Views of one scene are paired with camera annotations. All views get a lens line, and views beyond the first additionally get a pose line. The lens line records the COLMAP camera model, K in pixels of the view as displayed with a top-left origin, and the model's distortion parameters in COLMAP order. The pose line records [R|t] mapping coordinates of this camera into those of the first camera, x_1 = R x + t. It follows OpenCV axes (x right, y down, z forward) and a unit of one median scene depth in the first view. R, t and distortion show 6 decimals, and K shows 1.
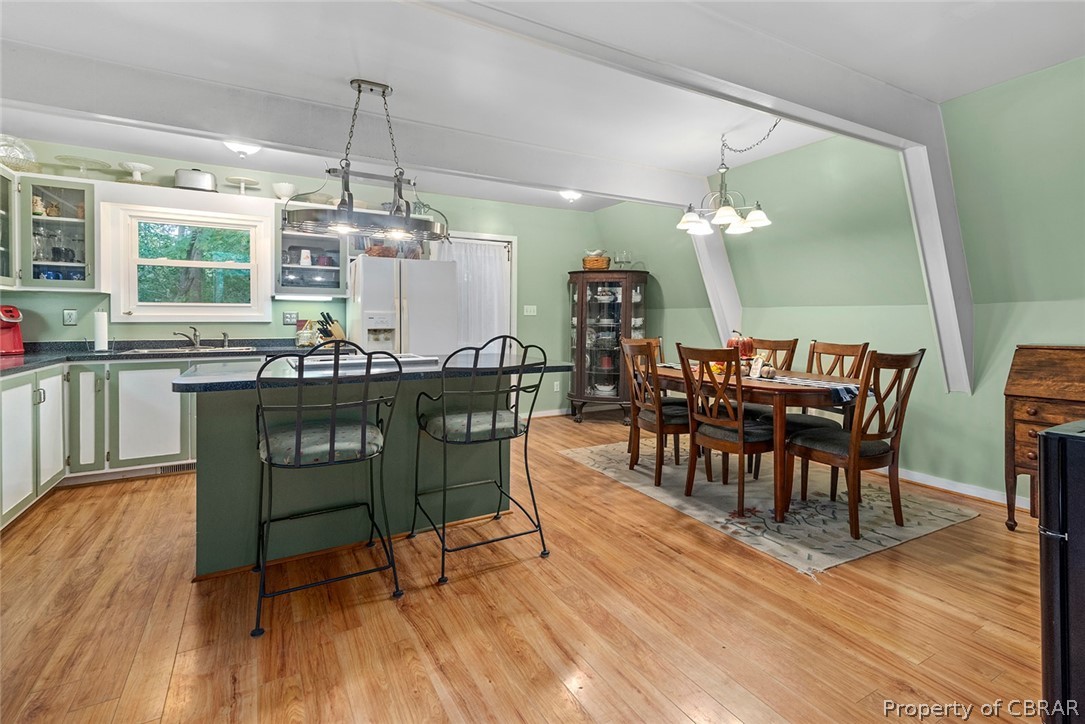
lens RADIAL K [[511.0, 0, 549.7], [0, 511.0, 319.0], [0, 0, 1]] dist [0.005324, 0.000120]
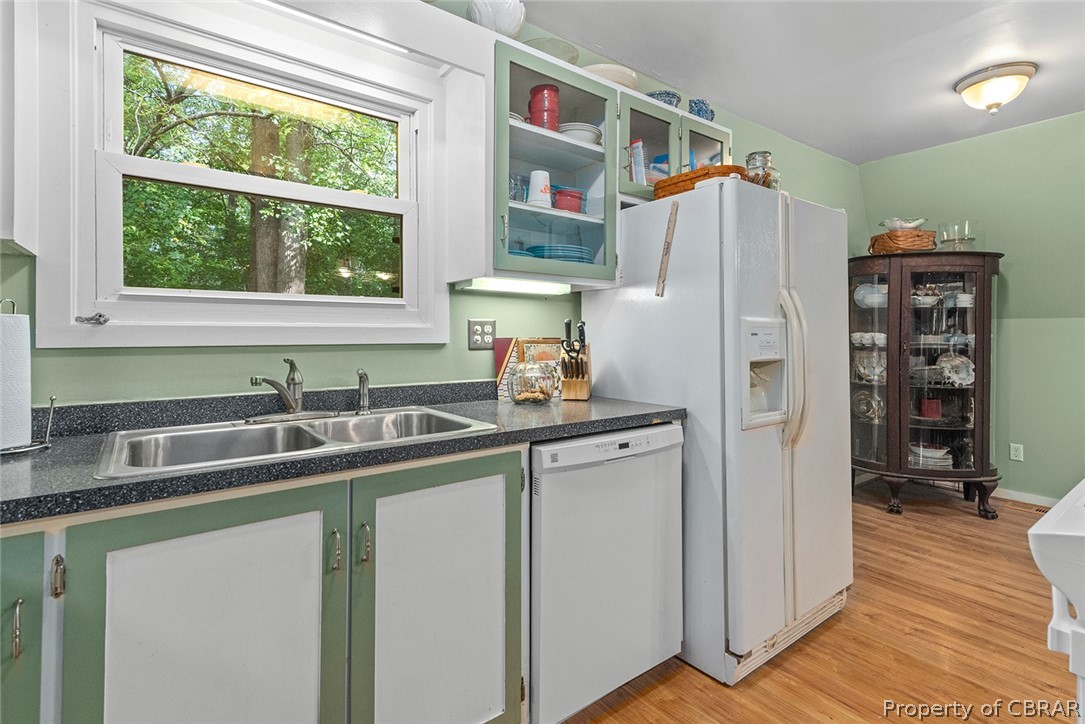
lens RADIAL K [[511.0, 0, 531.8], [0, 511.0, 337.2], [0, 0, 1]] dist [0.005324, 0.000120]
pose [[0.993525, 0.000536, 0.113613, -0.555130], [-0.000967, 0.999993, 0.003738, -0.000998], [-0.113610, -0.003824, 0.993518, 0.612618]]
